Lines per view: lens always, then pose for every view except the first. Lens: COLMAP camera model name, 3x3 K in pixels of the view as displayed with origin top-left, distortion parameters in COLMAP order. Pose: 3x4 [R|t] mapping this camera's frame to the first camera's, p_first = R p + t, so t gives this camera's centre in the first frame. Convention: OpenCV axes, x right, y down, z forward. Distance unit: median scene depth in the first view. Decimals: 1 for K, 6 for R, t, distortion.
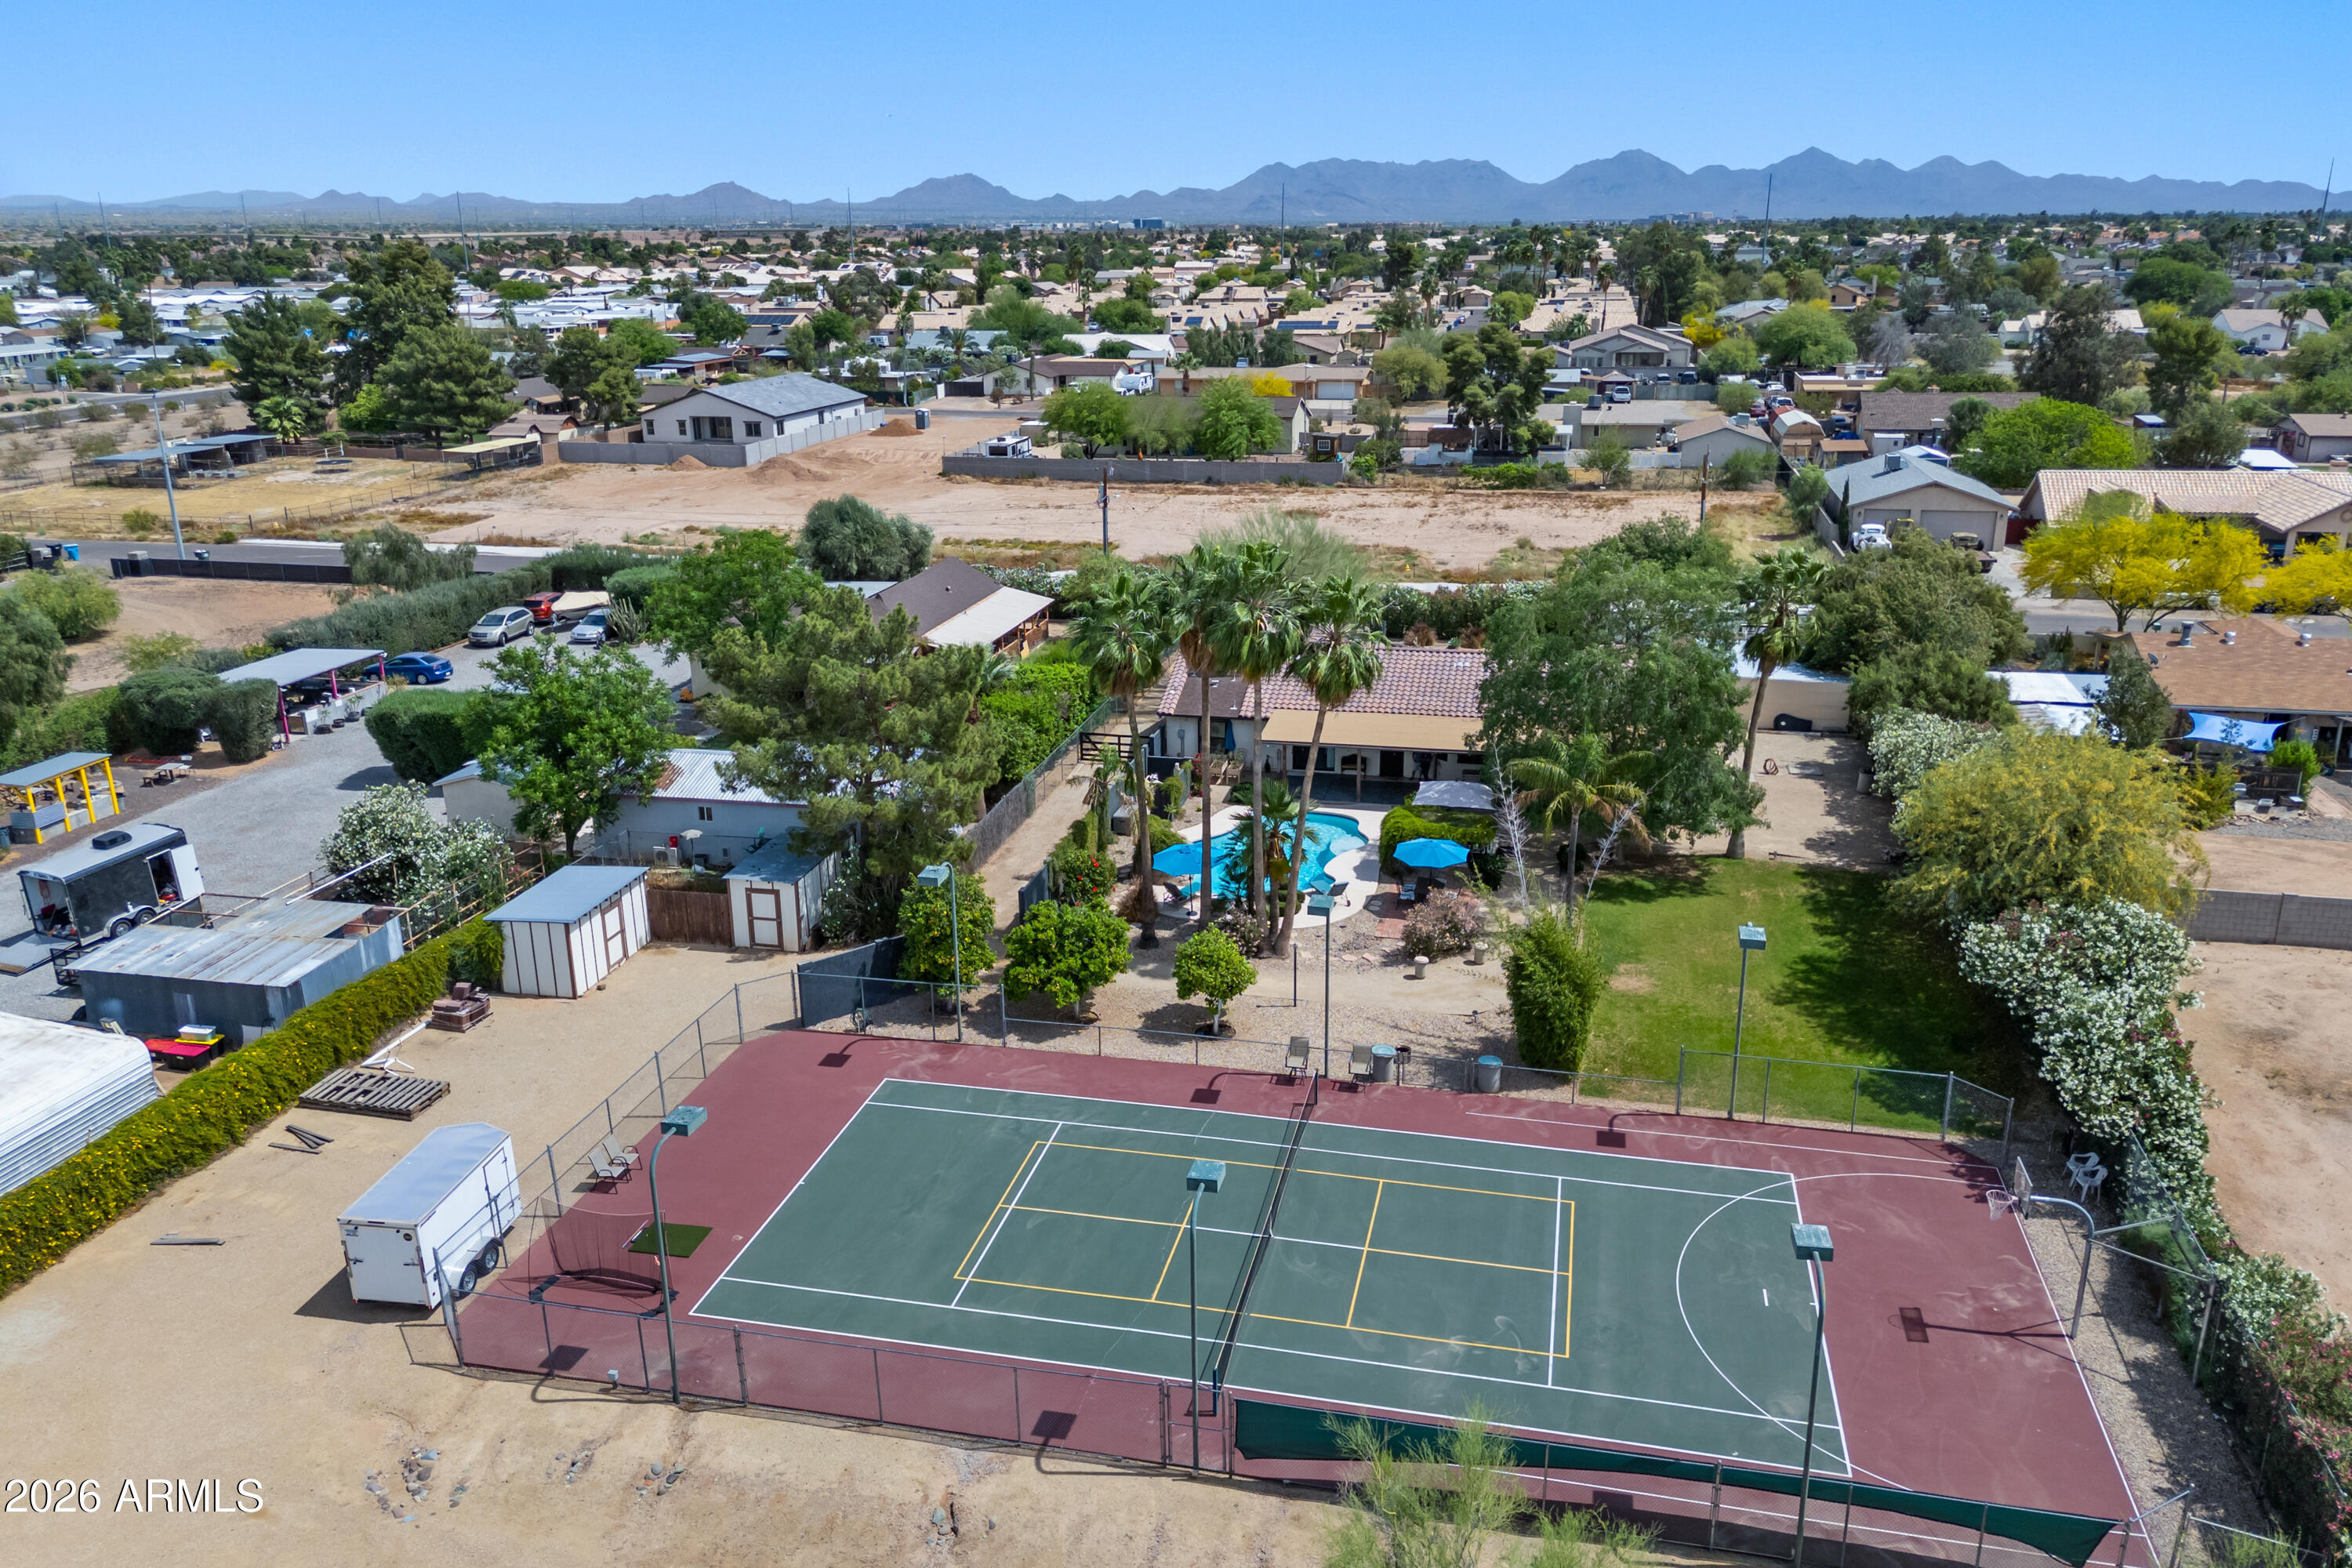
lens RADIAL K [[1737.1, 0, 1176.0], [0, 1737.1, 784.0], [0, 0, 1]] dist [0.055320, -0.052275]
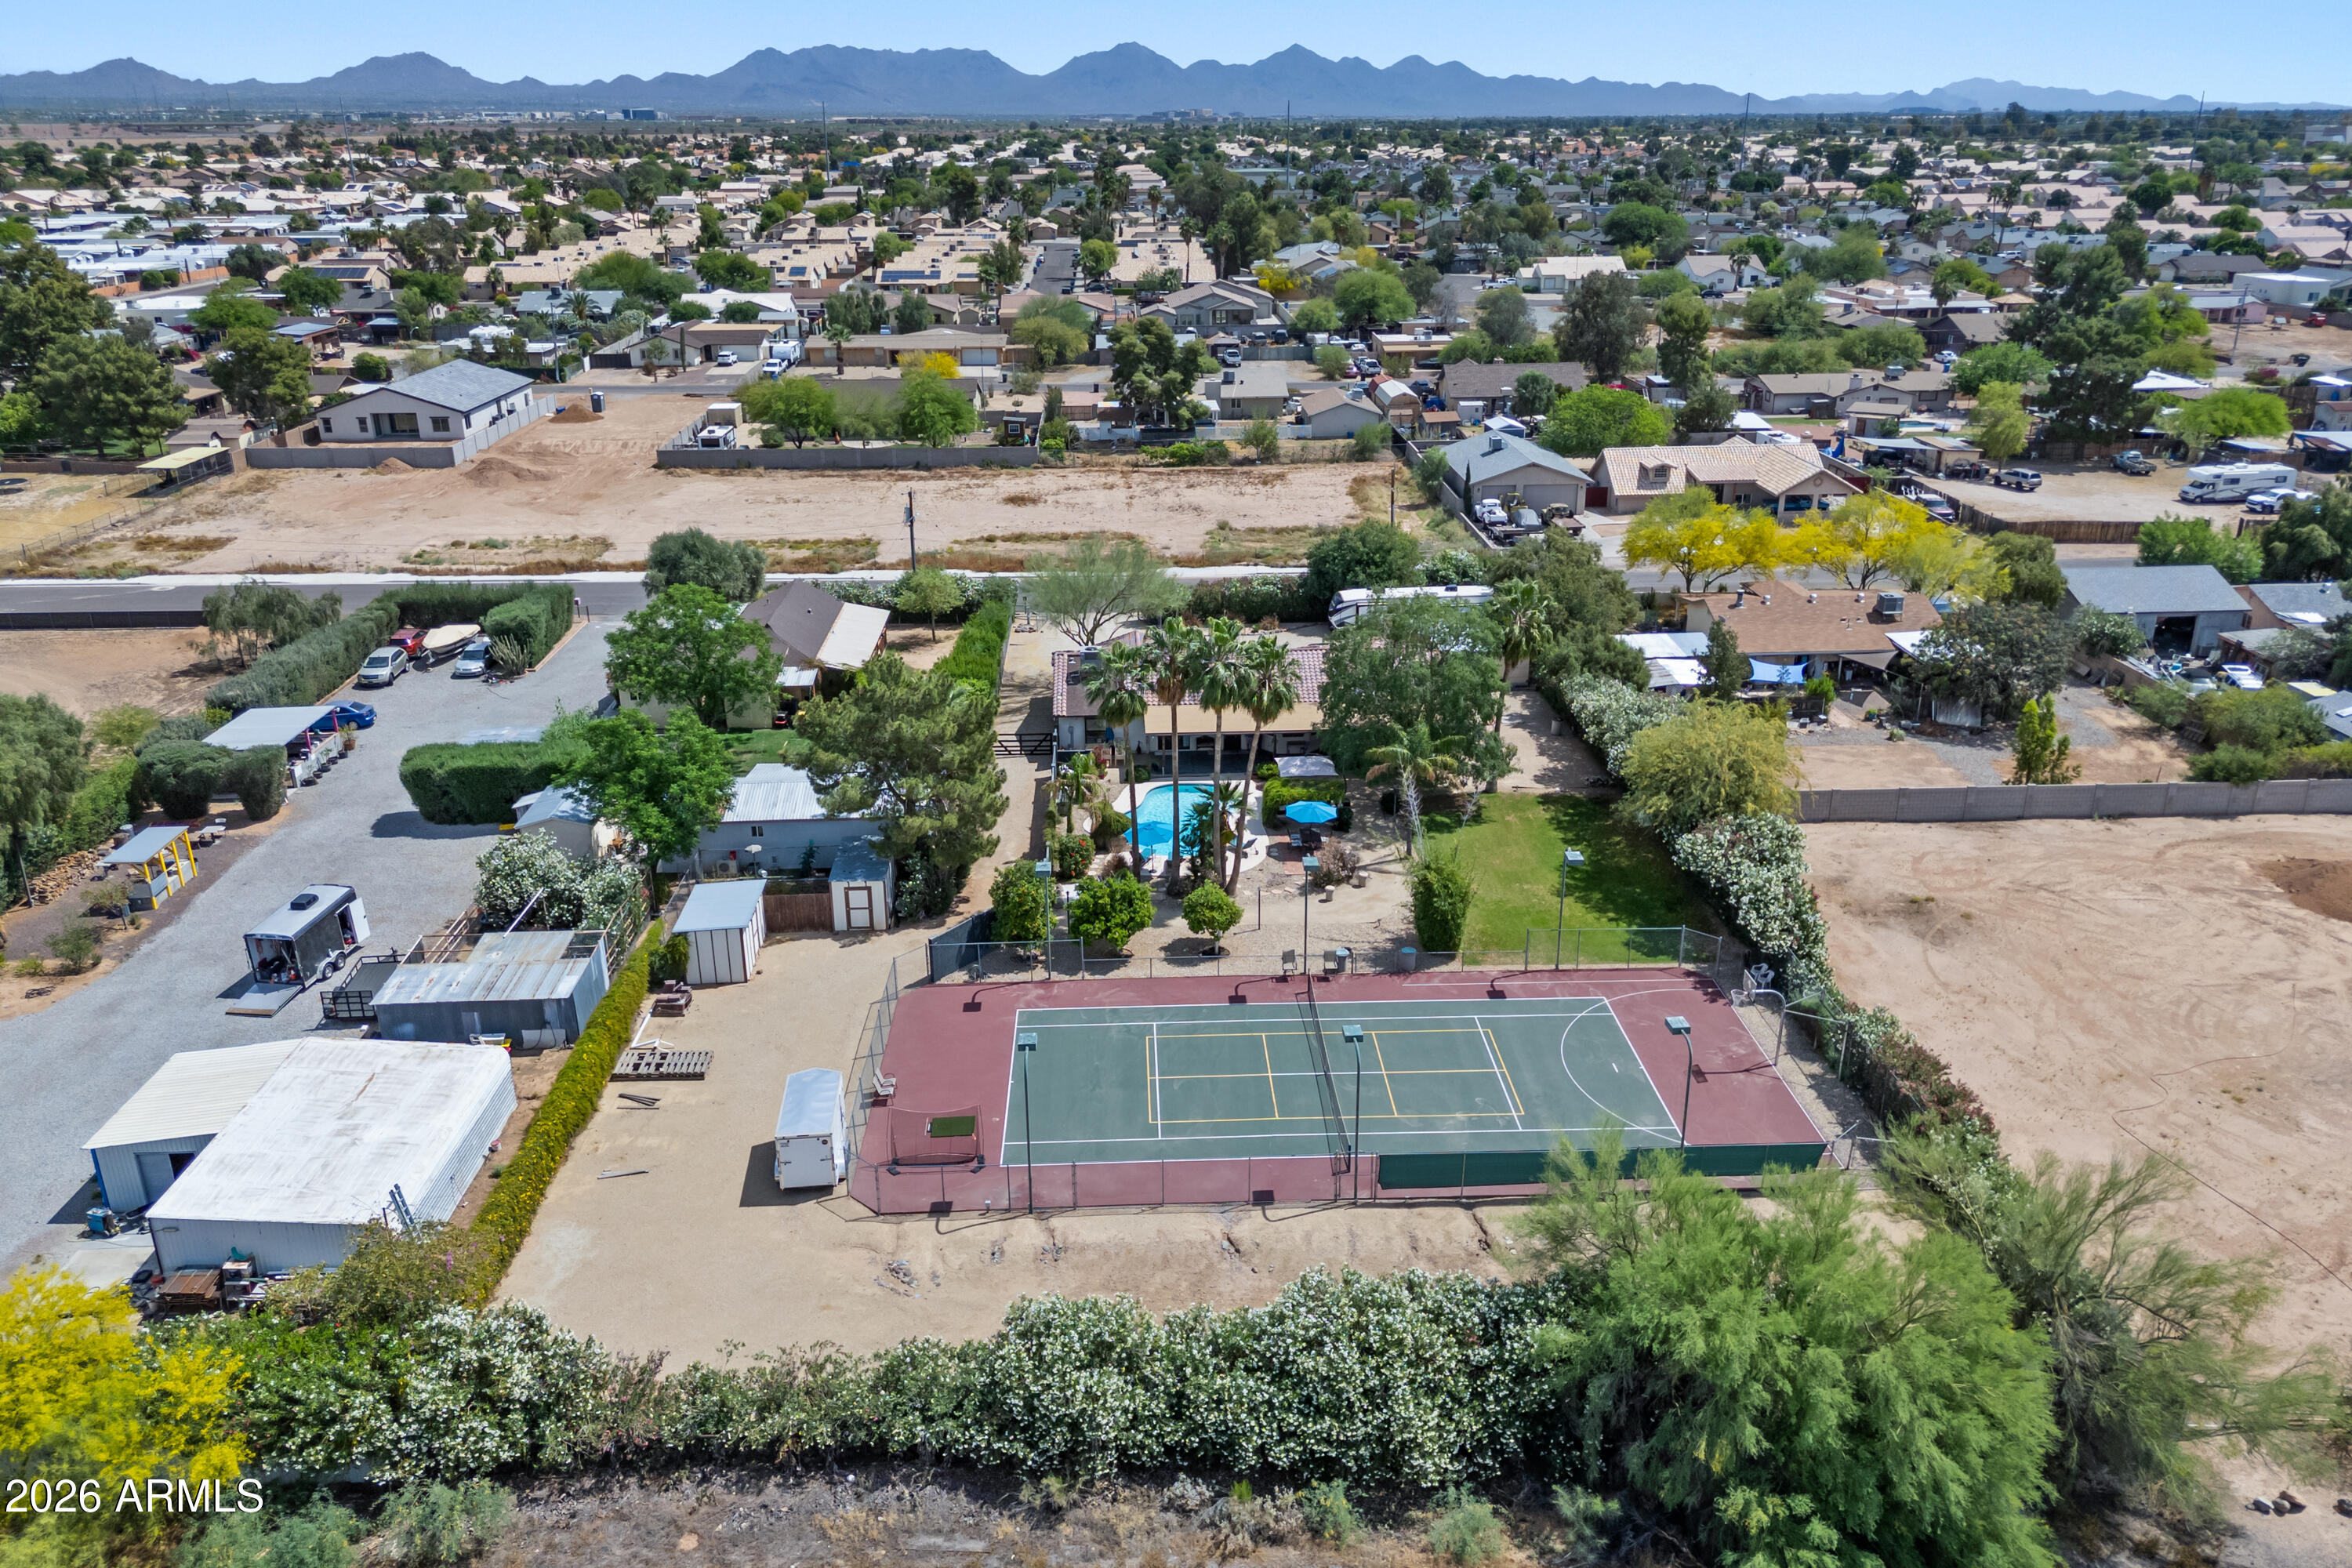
lens RADIAL K [[1737.1, 0, 1176.0], [0, 1737.1, 784.0], [0, 0, 1]] dist [0.055320, -0.052275]
pose [[0.964543, -0.090466, 0.247937, -0.271361], [0.076561, 0.994932, 0.065182, -0.073753], [-0.252577, -0.043889, 0.966581, -0.305956]]
